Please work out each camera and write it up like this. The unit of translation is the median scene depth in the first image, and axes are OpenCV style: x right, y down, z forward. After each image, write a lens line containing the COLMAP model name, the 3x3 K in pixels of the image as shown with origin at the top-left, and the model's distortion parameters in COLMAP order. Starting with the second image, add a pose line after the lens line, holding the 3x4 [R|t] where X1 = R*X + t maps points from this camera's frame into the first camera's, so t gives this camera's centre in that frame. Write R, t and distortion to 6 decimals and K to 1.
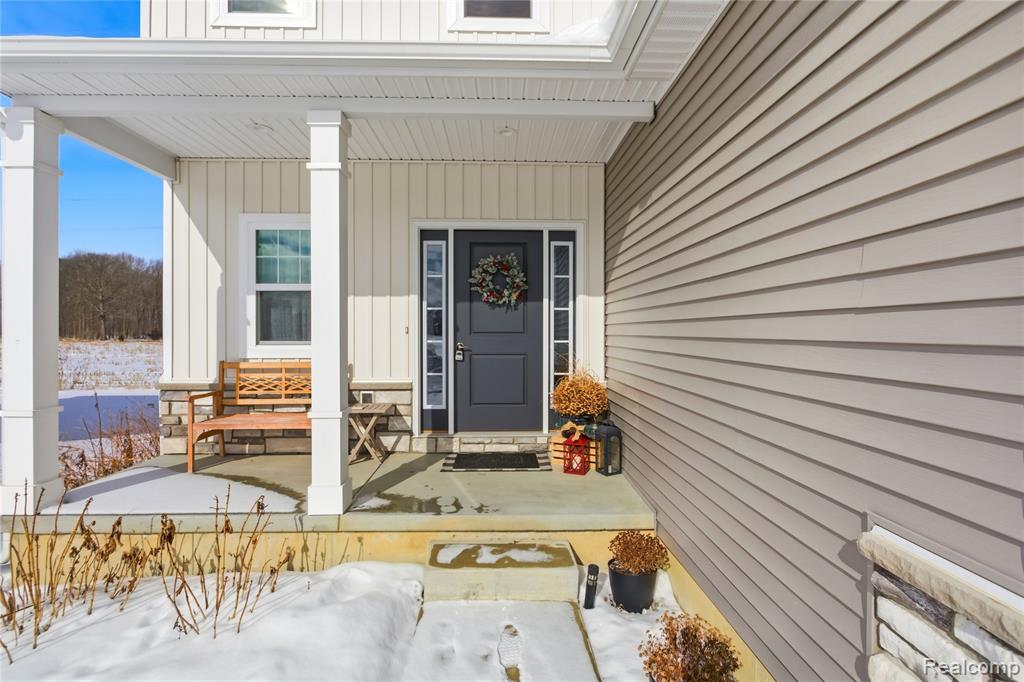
lens RADIAL K [[486.8, 0, 514.5], [0, 486.8, 335.2], [0, 0, 1]] dist [-0.000091, 0.000188]
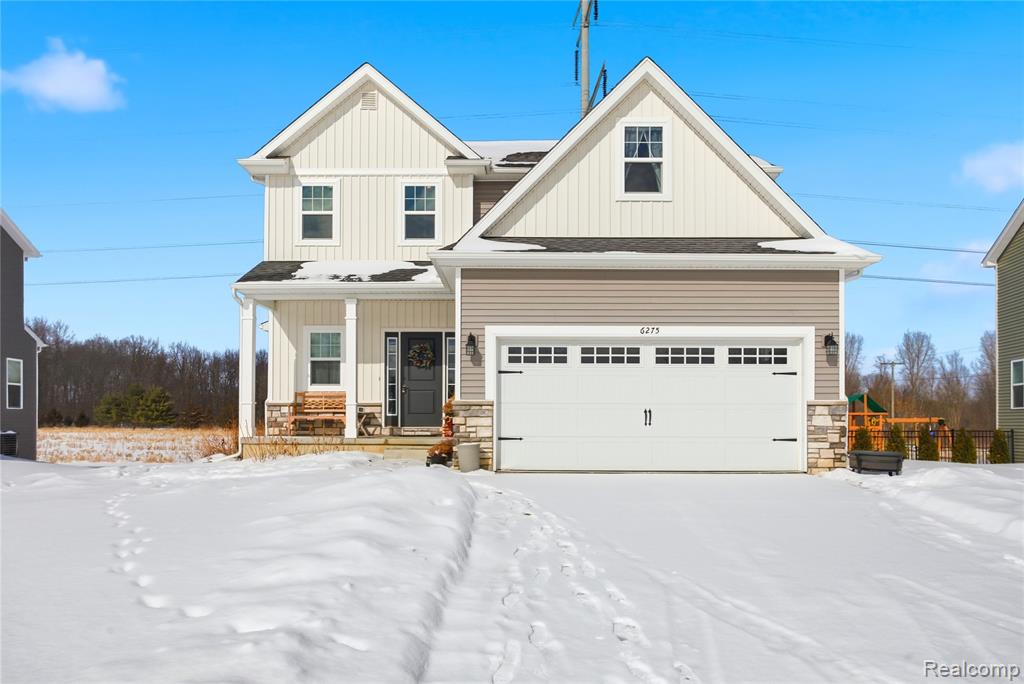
lens RADIAL K [[737.8, 0, 515.4], [0, 737.8, 421.3], [0, 0, 1]] dist [0.000946, -0.000994]
pose [[0.999509, 0.002325, -0.031245, 0.489457], [-0.002388, 0.999995, -0.001962, 0.183876], [0.031241, 0.002035, 0.999510, -2.269493]]
